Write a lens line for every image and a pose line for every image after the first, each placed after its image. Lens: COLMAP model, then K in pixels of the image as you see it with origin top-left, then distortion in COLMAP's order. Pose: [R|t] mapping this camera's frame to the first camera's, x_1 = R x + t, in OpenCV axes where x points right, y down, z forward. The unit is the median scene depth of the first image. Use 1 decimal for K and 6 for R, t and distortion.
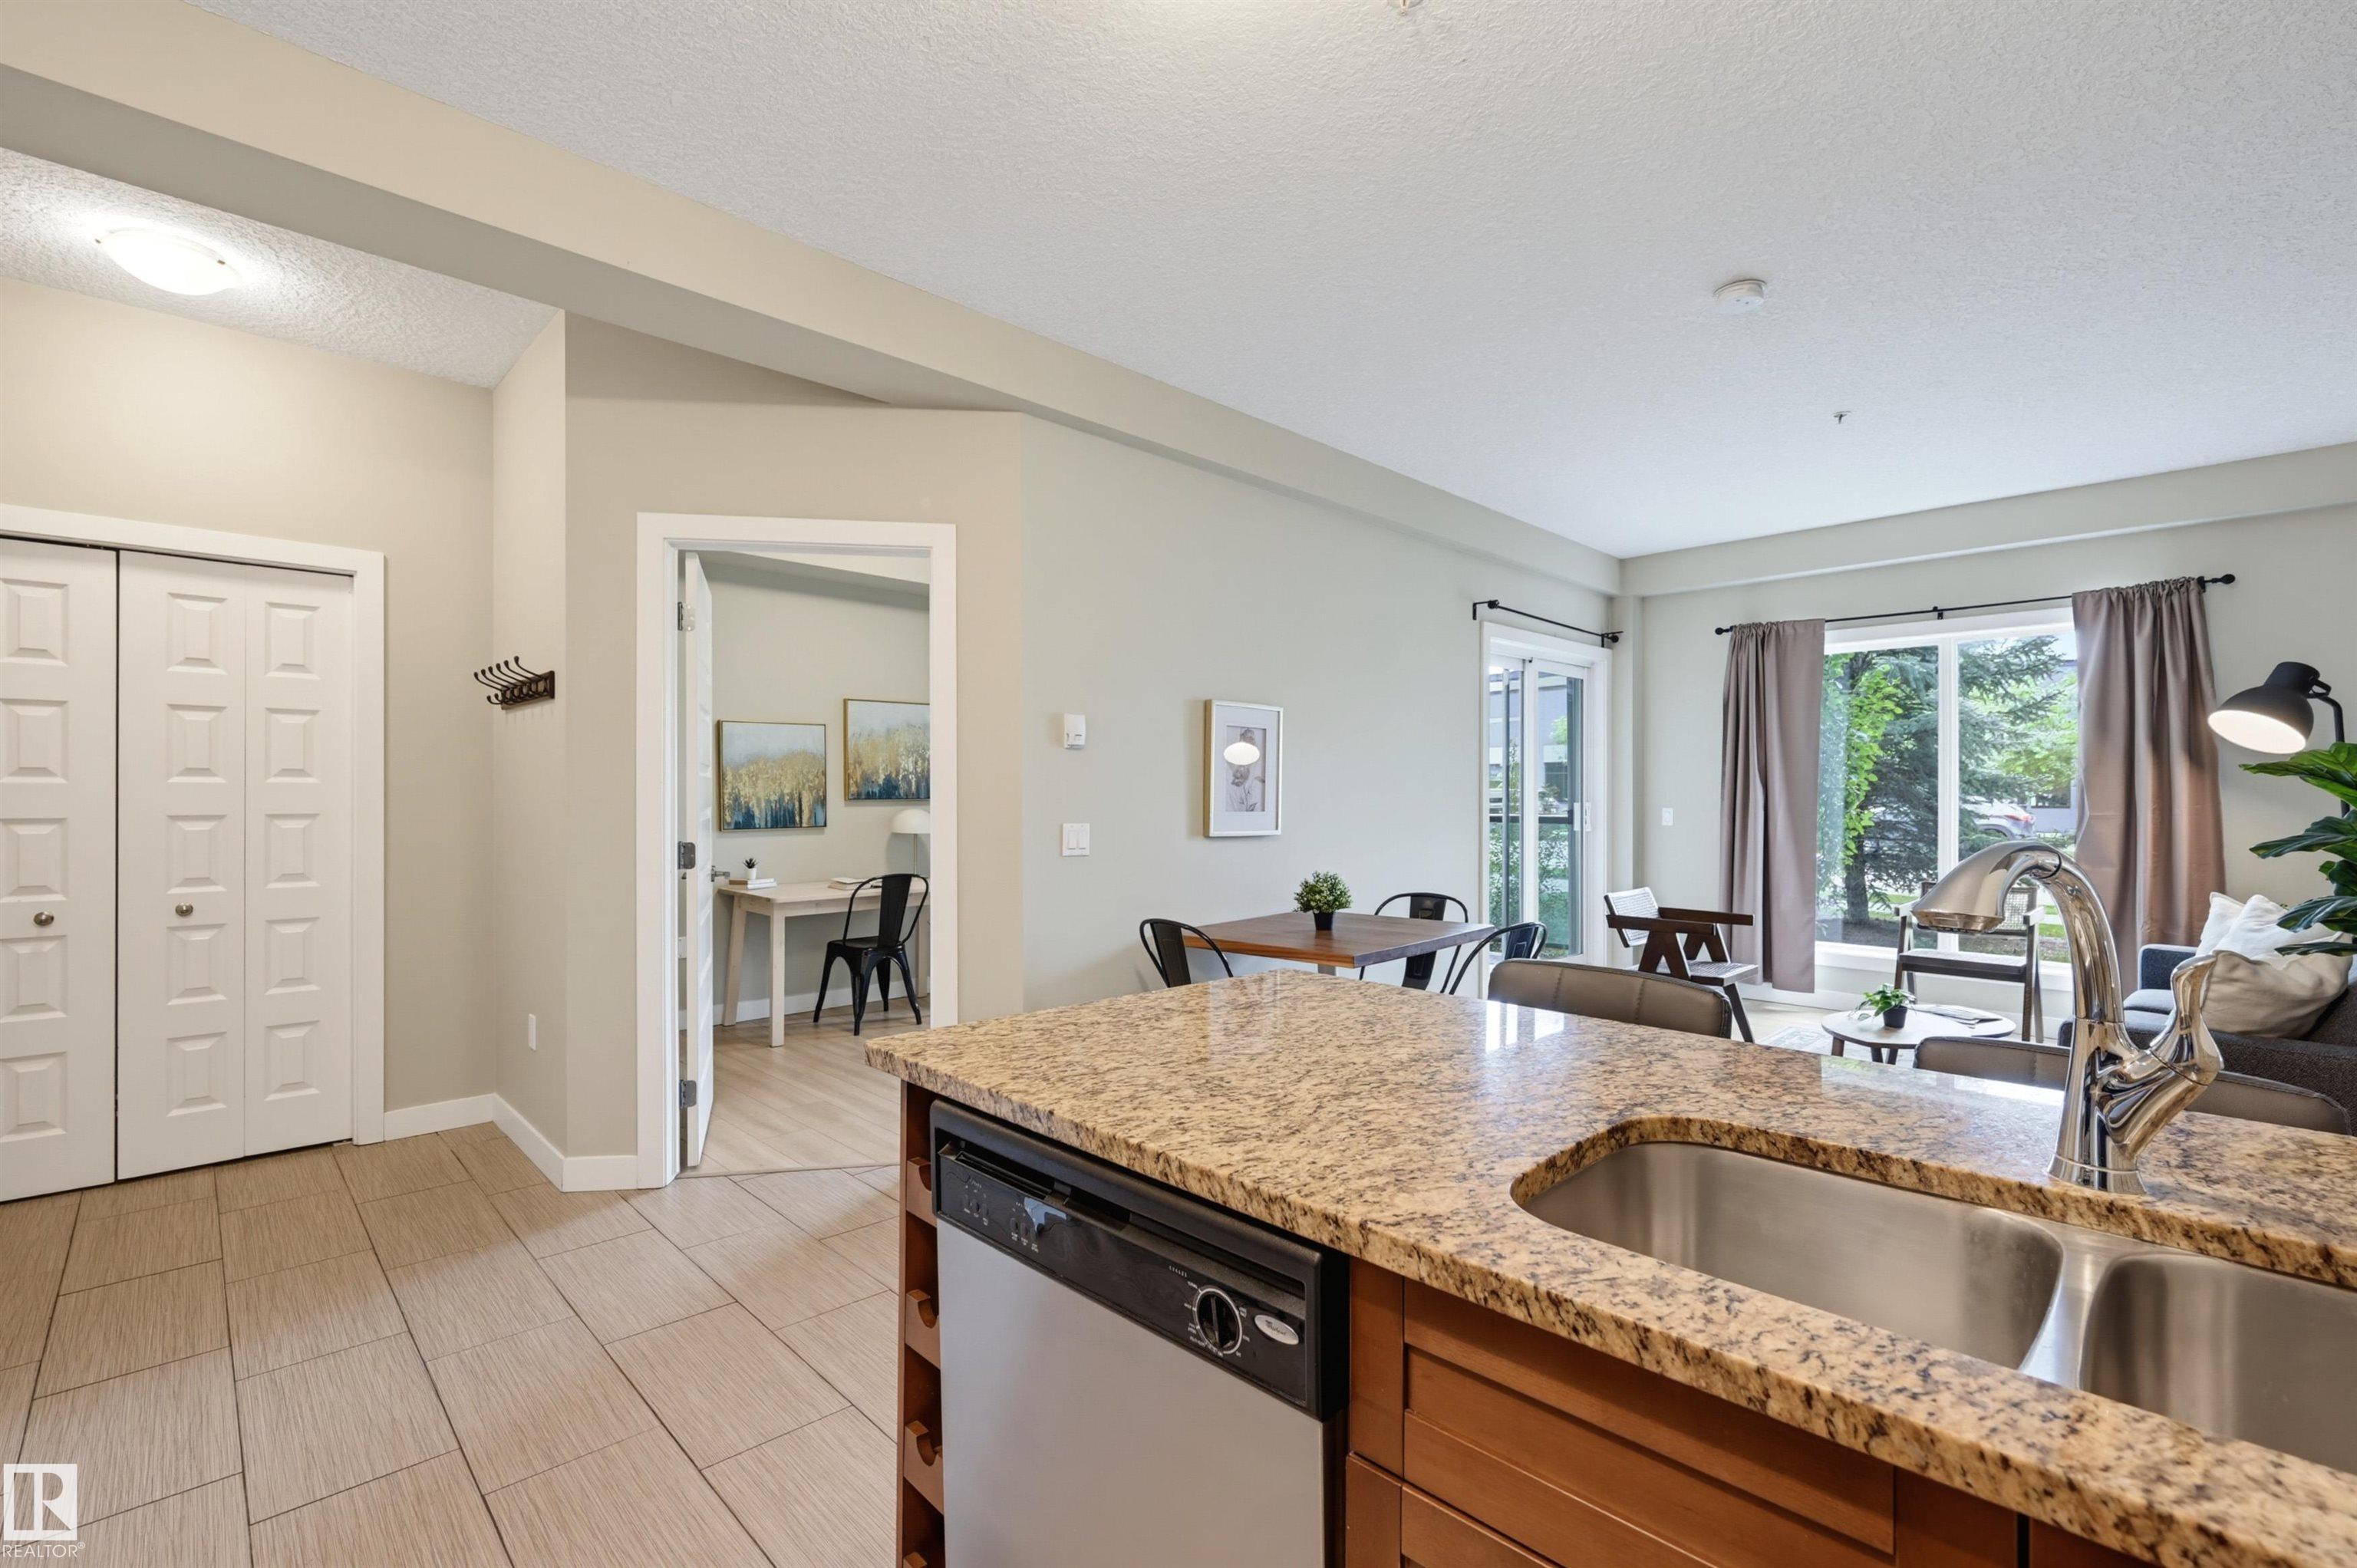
lens RADIAL K [[1051.2, 0, 1181.6], [0, 1051.2, 789.7], [0, 0, 1]] dist [0.006658, -0.000242]
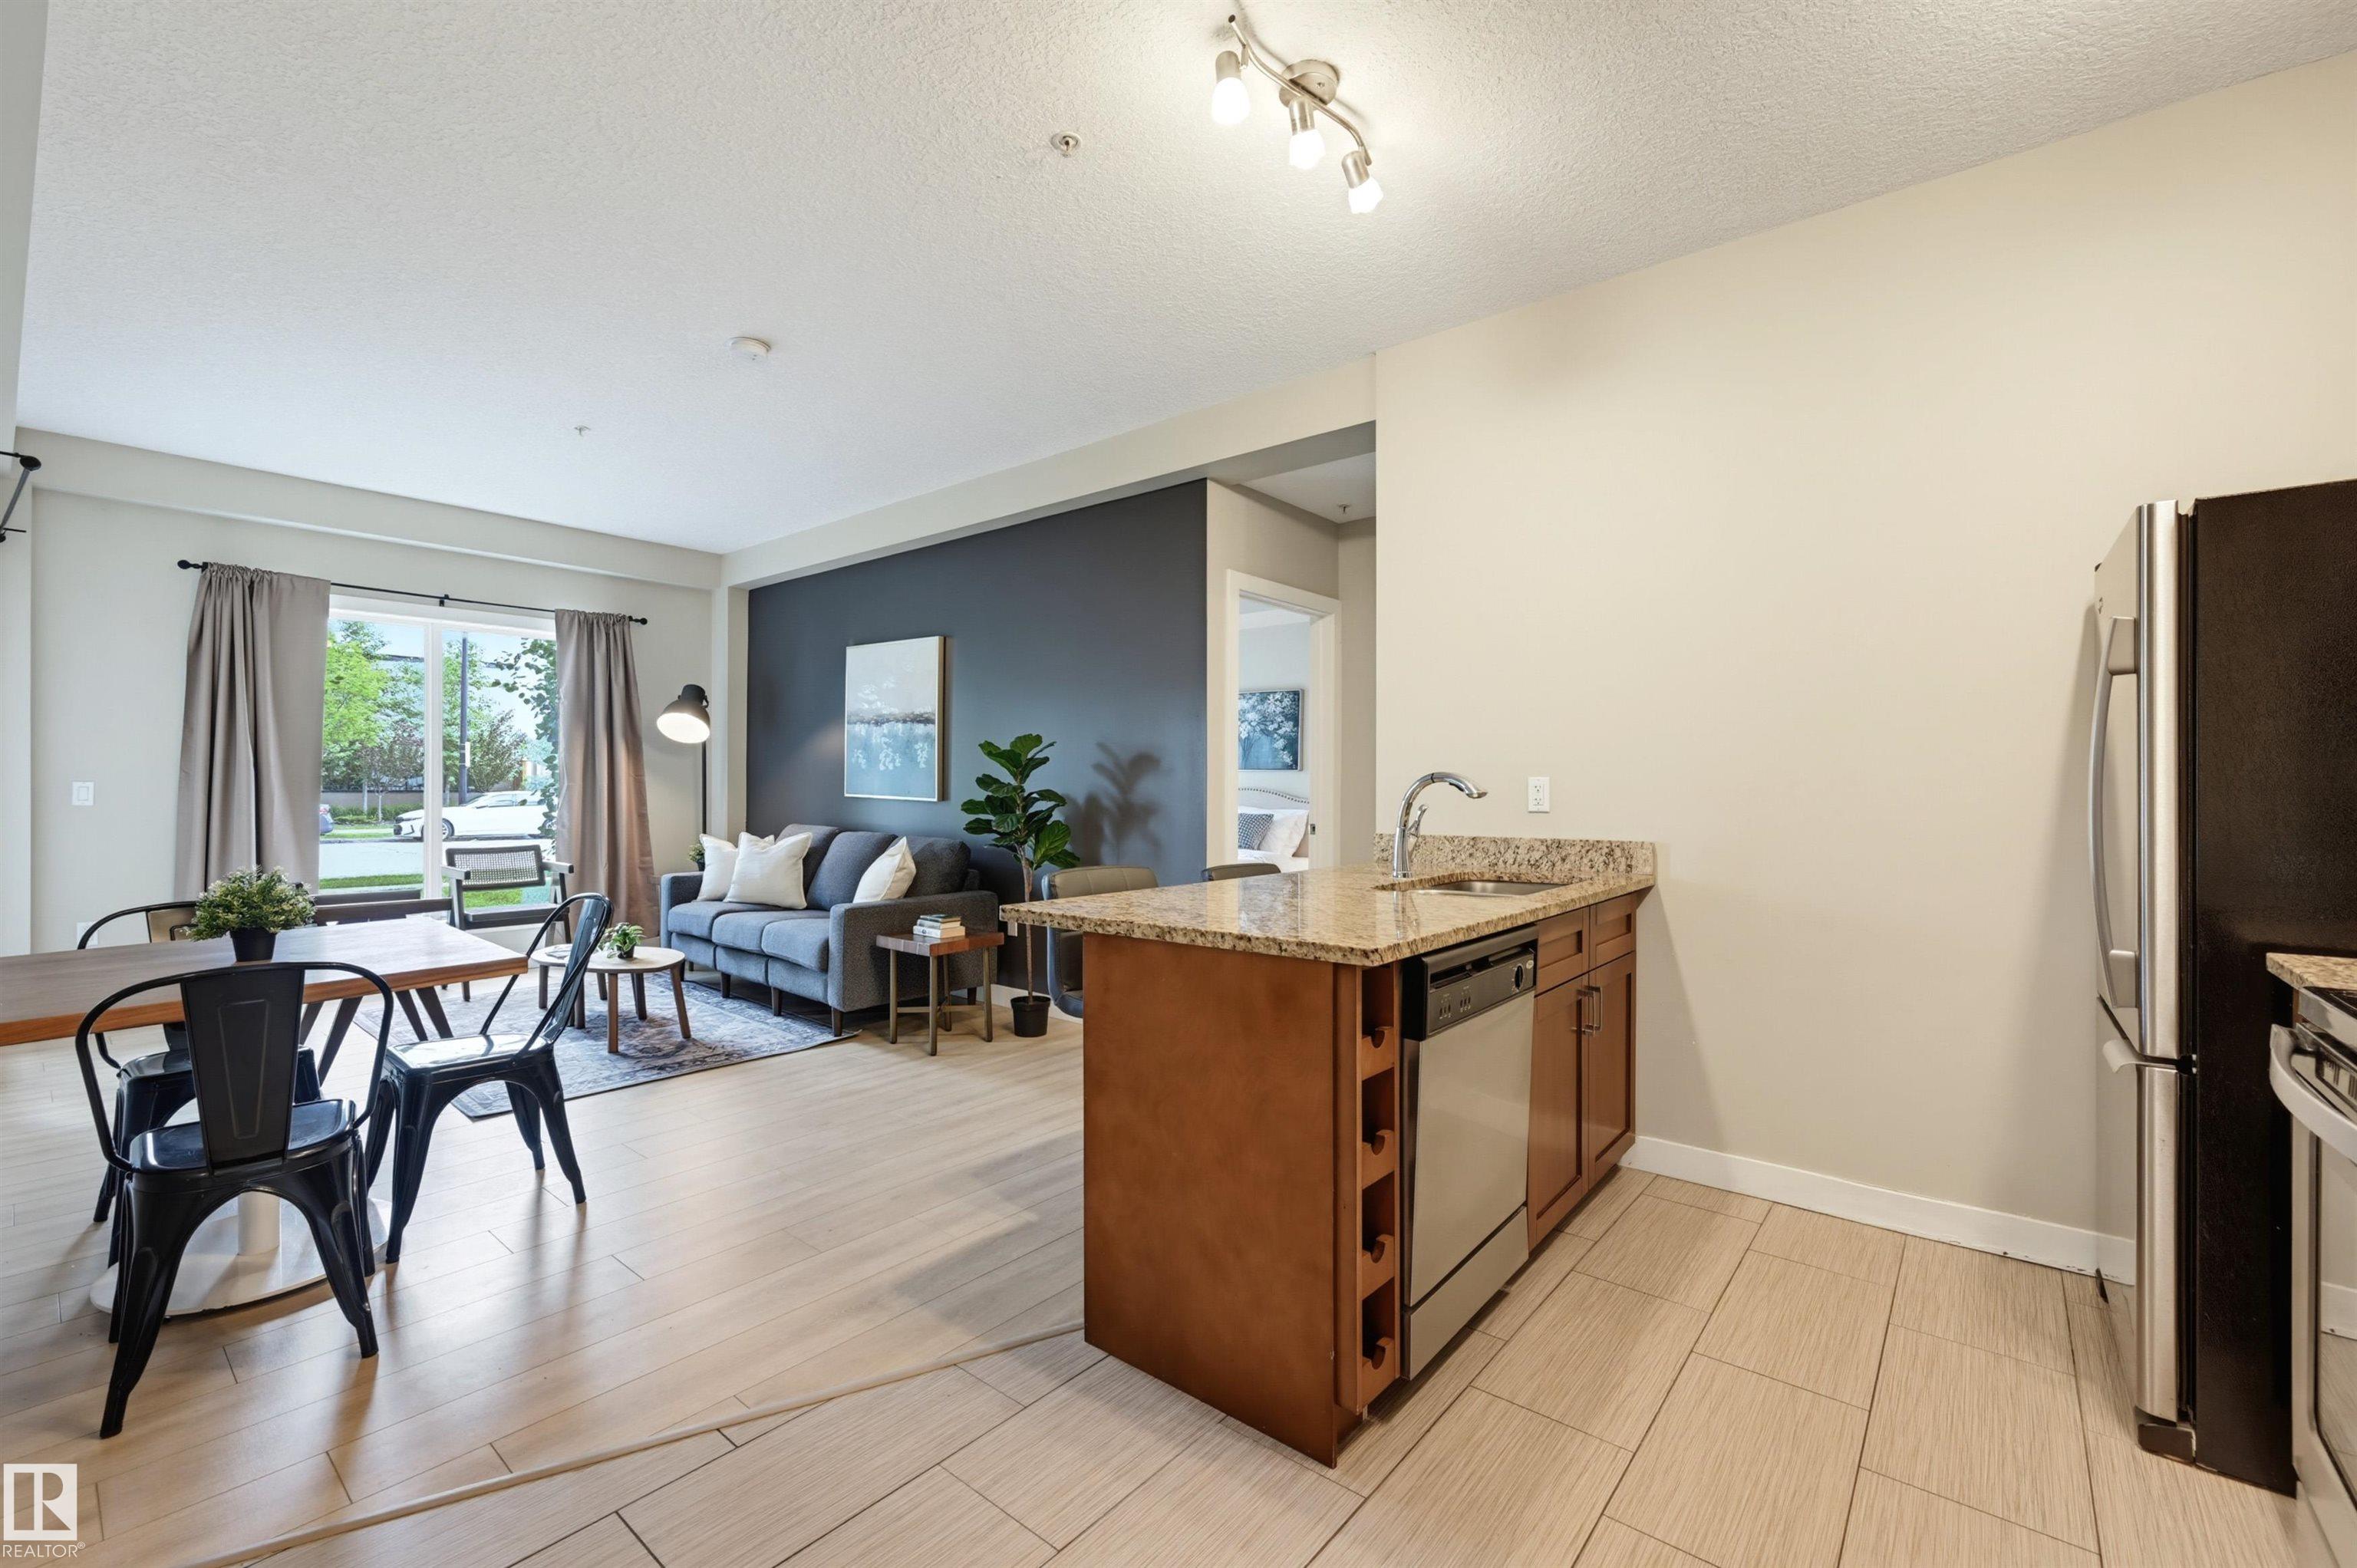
lens RADIAL K [[992.3, 0, 1164.5], [0, 992.3, 784.3], [0, 0, 1]] dist [-0.001788, 0.001898]
pose [[-0.088125, -0.002926, 0.996105, -0.411480], [-0.006443, 0.999976, 0.002368, 0.015999], [-0.996089, -0.006210, -0.088142, 0.393823]]
